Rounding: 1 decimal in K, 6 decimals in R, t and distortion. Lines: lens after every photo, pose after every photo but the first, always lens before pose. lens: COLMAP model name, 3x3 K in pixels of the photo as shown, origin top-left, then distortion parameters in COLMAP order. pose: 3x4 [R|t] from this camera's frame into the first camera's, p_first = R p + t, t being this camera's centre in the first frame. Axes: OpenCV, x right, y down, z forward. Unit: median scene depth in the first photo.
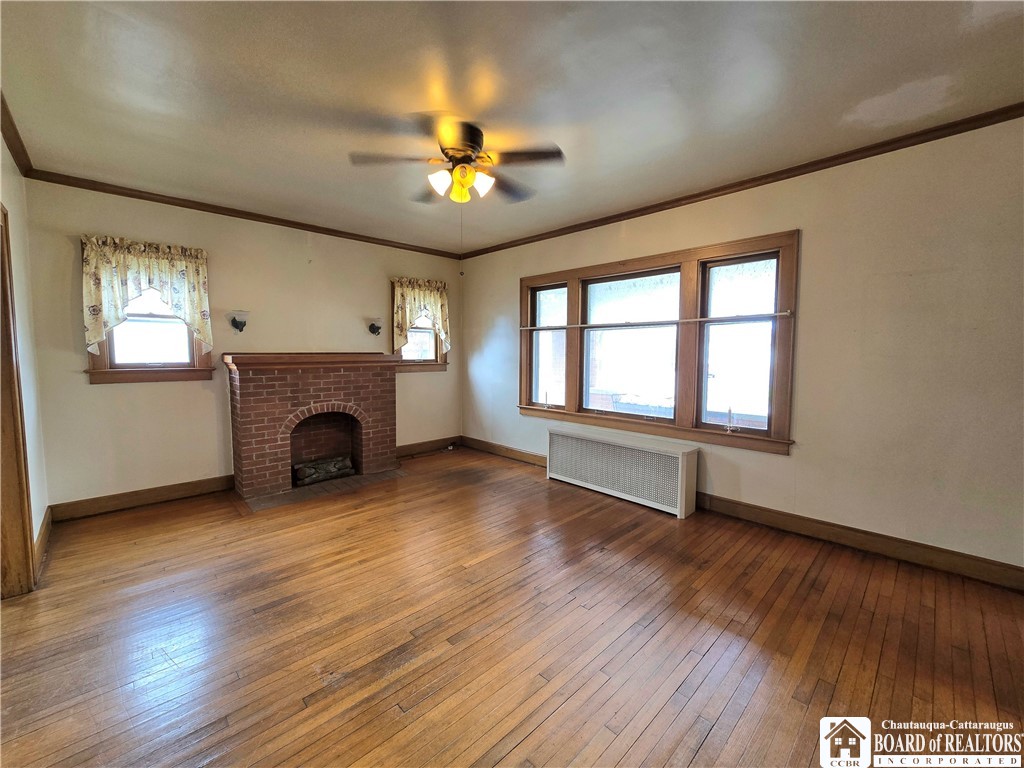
lens RADIAL K [[418.6, 0, 509.7], [0, 418.6, 380.7], [0, 0, 1]] dist [0.000433, -0.000792]
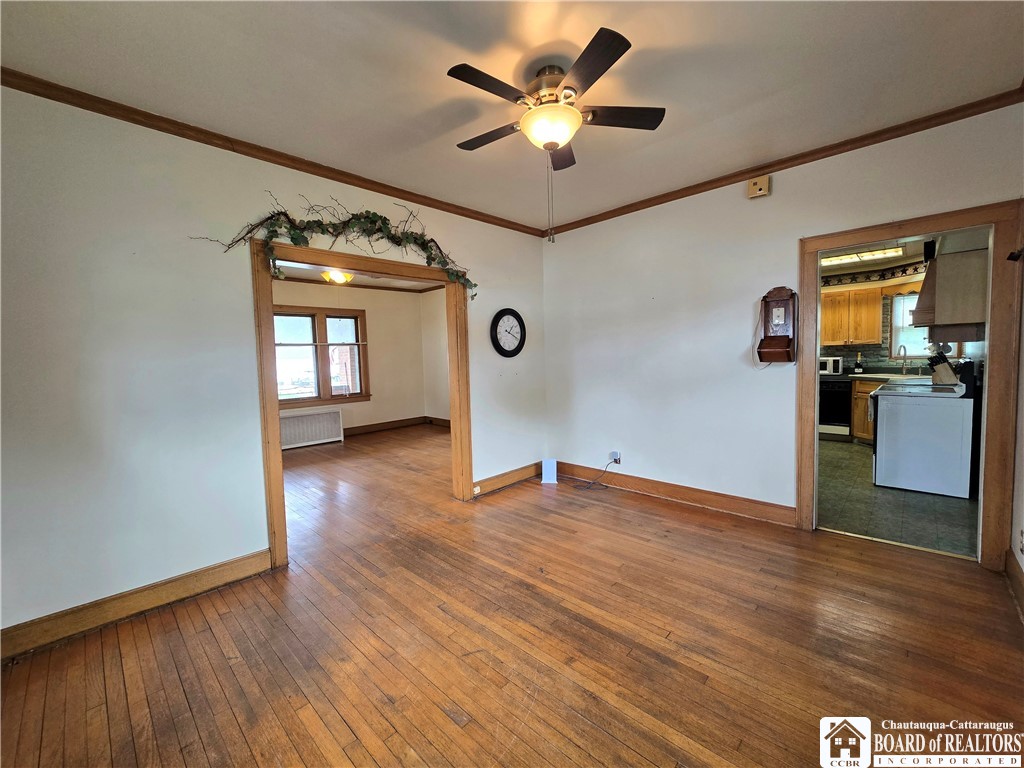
lens RADIAL K [[418.6, 0, 510.4], [0, 418.6, 383.1], [0, 0, 1]] dist [0.000433, -0.000792]
pose [[-0.031430, -0.068281, 0.997171, -1.315763], [0.096771, 0.992769, 0.071029, -0.014021], [-0.994810, 0.098730, -0.024595, 0.169975]]
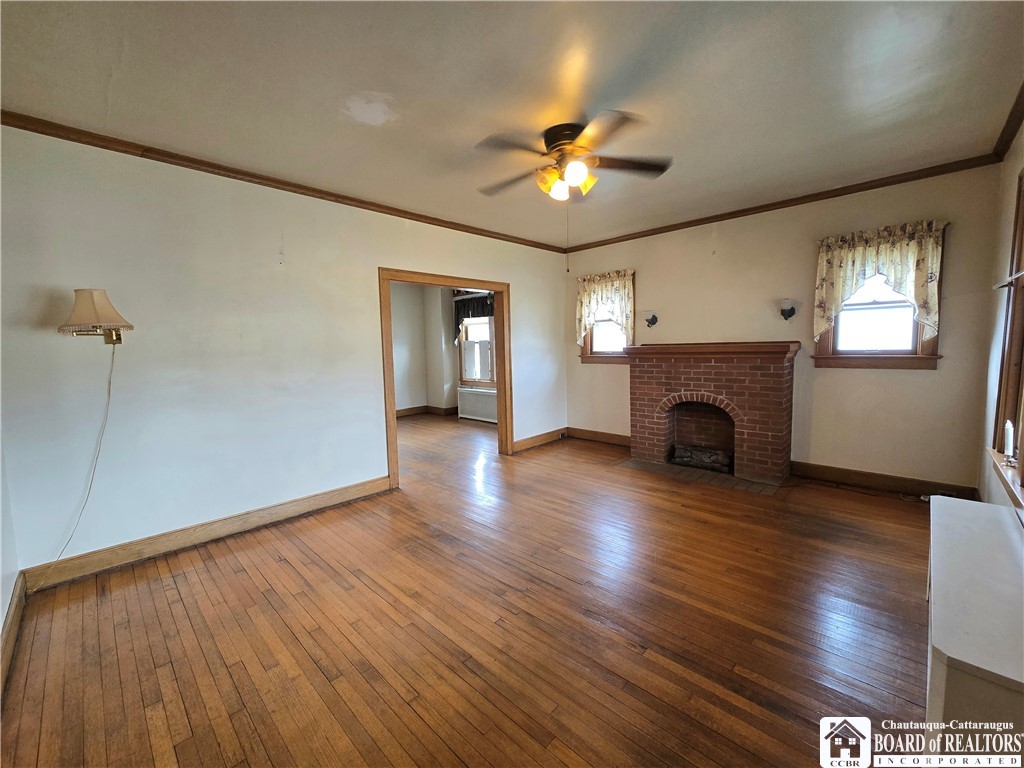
lens RADIAL K [[418.6, 0, 509.1], [0, 418.6, 376.6], [0, 0, 1]] dist [0.000433, -0.000792]
pose [[0.028383, 0.072519, -0.996963, 0.570892], [-0.047248, 0.996347, 0.071129, -0.036578], [0.998480, 0.045086, 0.031705, 0.514552]]
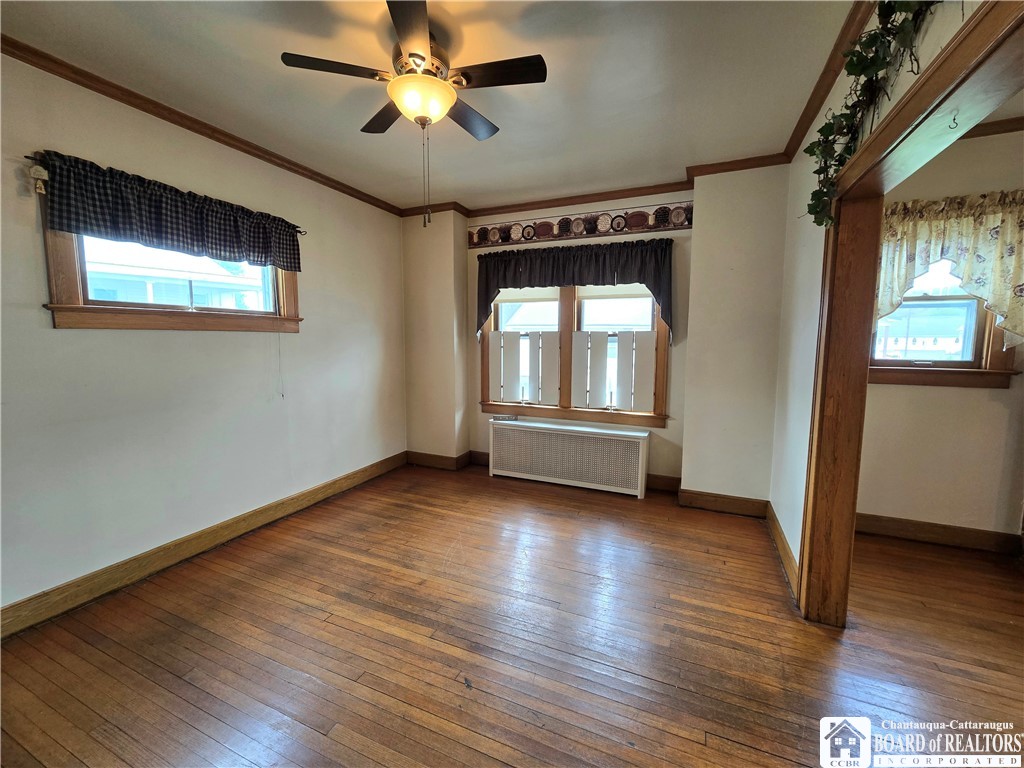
lens RADIAL K [[418.6, 0, 510.9], [0, 418.6, 382.1], [0, 0, 1]] dist [0.000433, -0.000792]
pose [[0.376289, 0.095558, -0.921561, -0.365904], [-0.064697, 0.994949, 0.076751, -0.011364], [0.924241, 0.030741, 0.380571, 0.013674]]
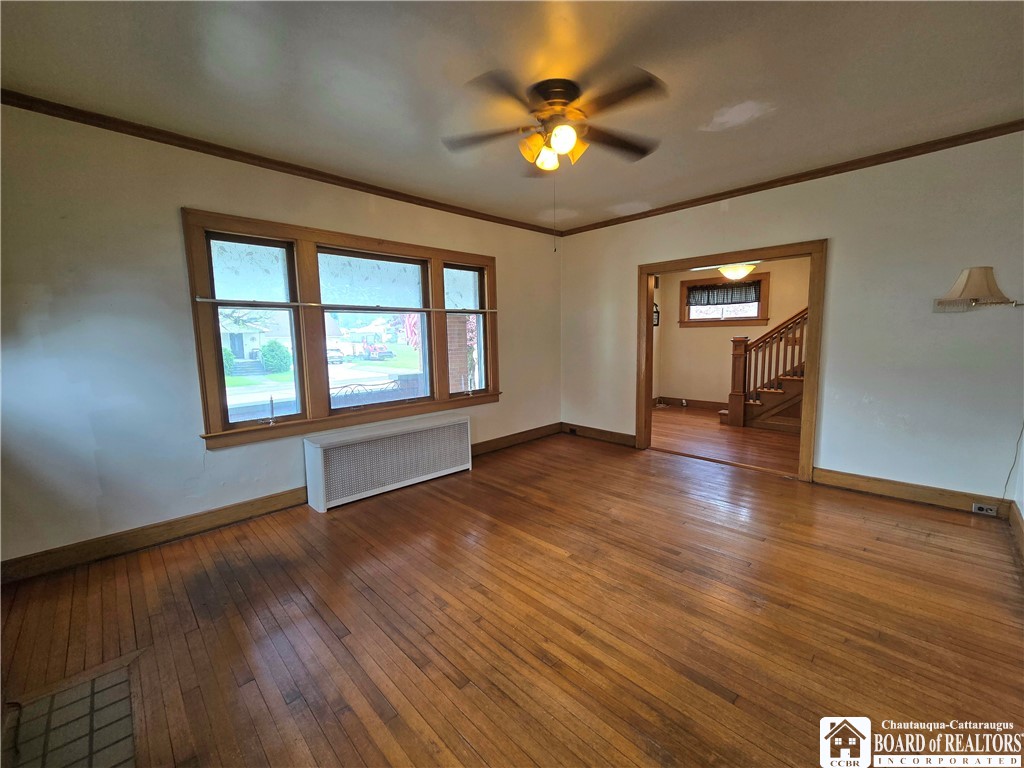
lens RADIAL K [[418.6, 0, 512.8], [0, 418.6, 378.4], [0, 0, 1]] dist [0.000433, -0.000792]
pose [[-0.010724, -0.104269, 0.994491, -0.649625], [0.086194, 0.990750, 0.104806, -0.049066], [-0.996221, 0.086843, -0.001638, 0.689294]]
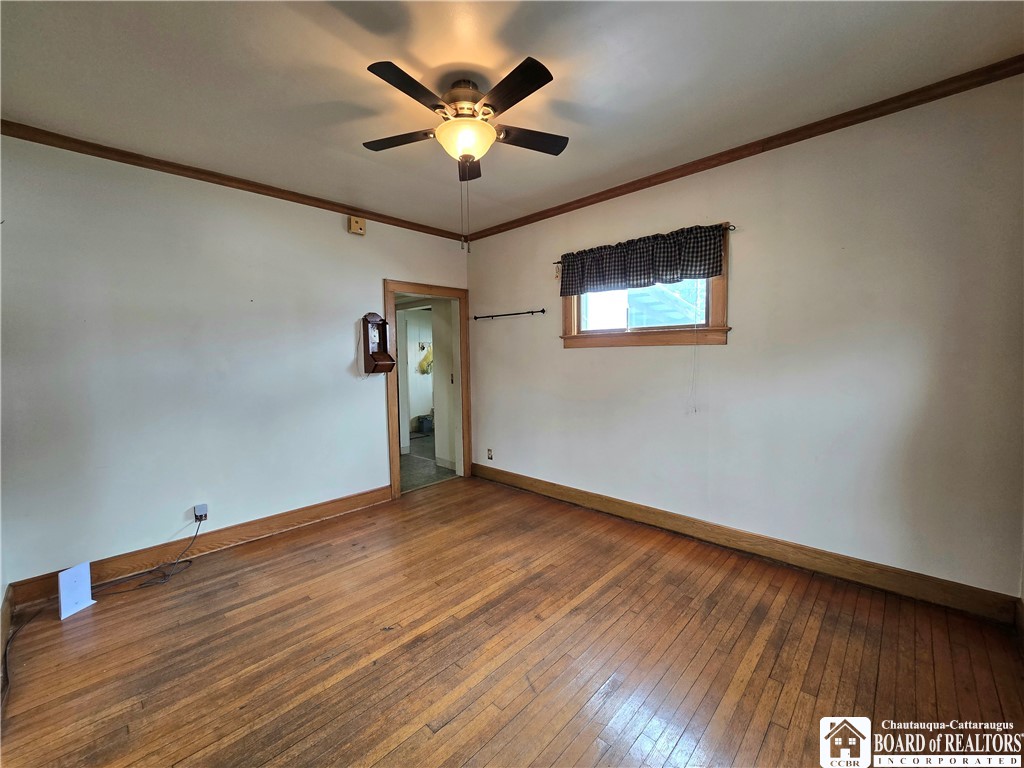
lens RADIAL K [[418.6, 0, 509.8], [0, 418.6, 382.7], [0, 0, 1]] dist [0.000433, -0.000792]
pose [[-0.999230, 0.017600, -0.035061, -0.855211], [0.012840, 0.991217, 0.131622, -0.048542], [0.037069, 0.131071, -0.990680, 0.599914]]
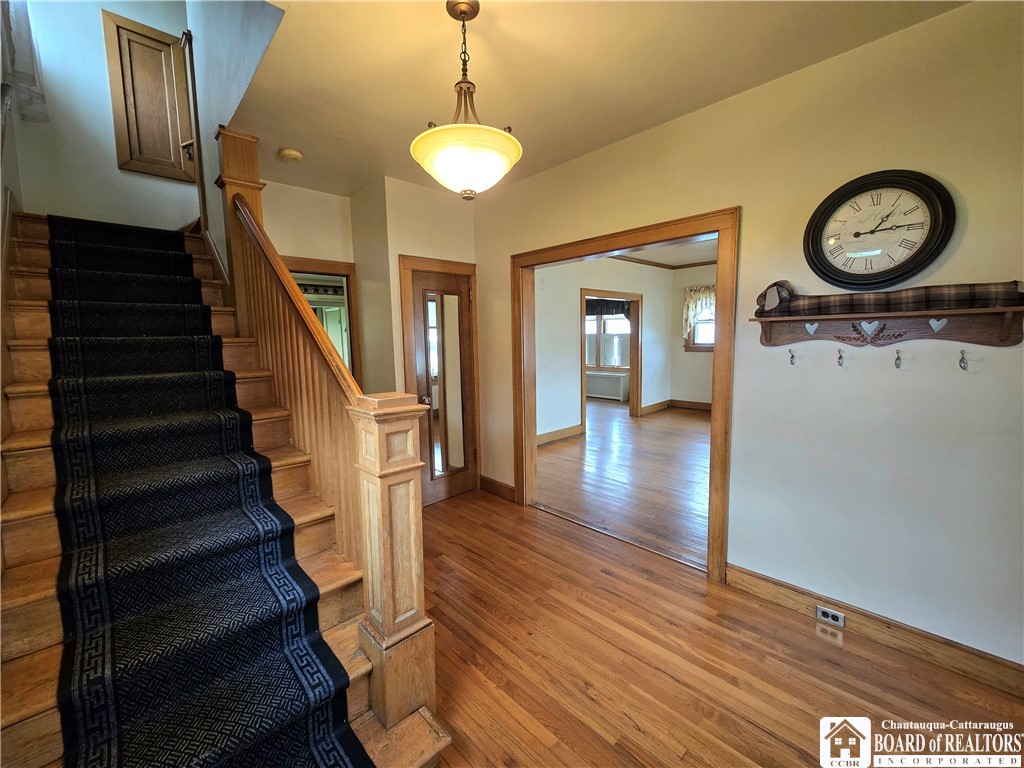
lens RADIAL K [[418.6, 0, 508.3], [0, 418.6, 383.3], [0, 0, 1]] dist [0.000433, -0.000792]
pose [[-0.011597, 0.099212, -0.994999, 1.078574], [-0.060480, 0.993174, 0.099735, 0.007901], [0.998102, 0.061334, -0.005517, 0.029902]]
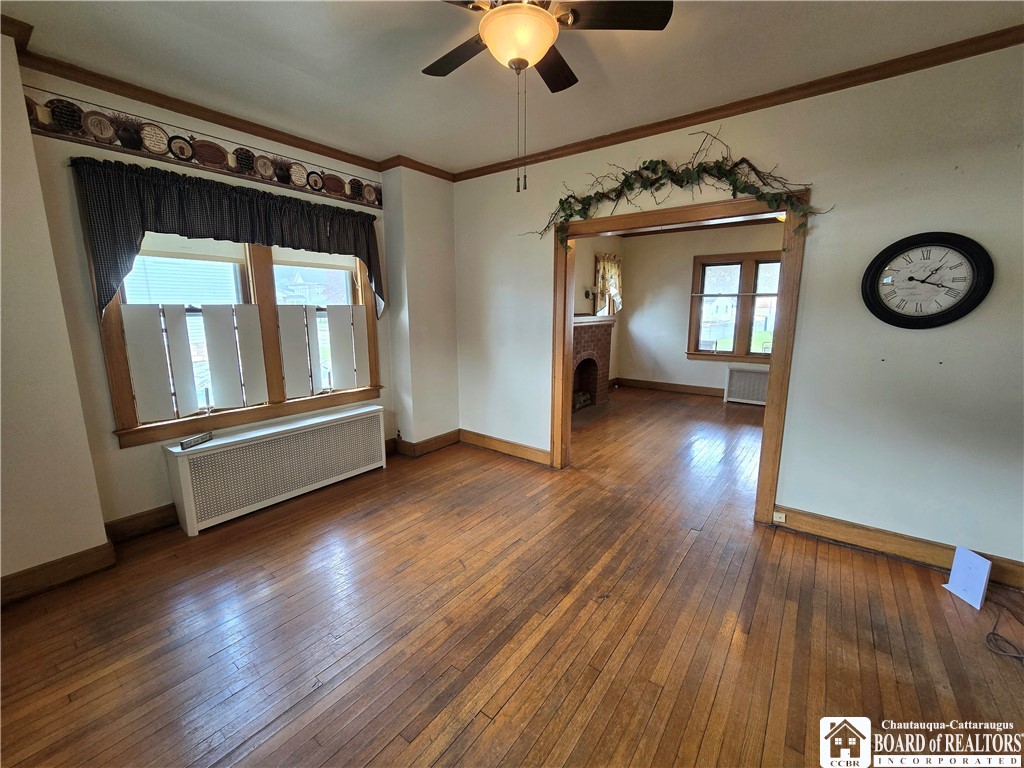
lens RADIAL K [[418.6, 0, 509.0], [0, 418.6, 381.8], [0, 0, 1]] dist [0.000433, -0.000792]
pose [[0.988642, -0.029419, 0.147383, -0.898923], [0.013156, 0.993830, 0.110128, -0.002541], [-0.149714, -0.106938, 0.982929, -0.308829]]
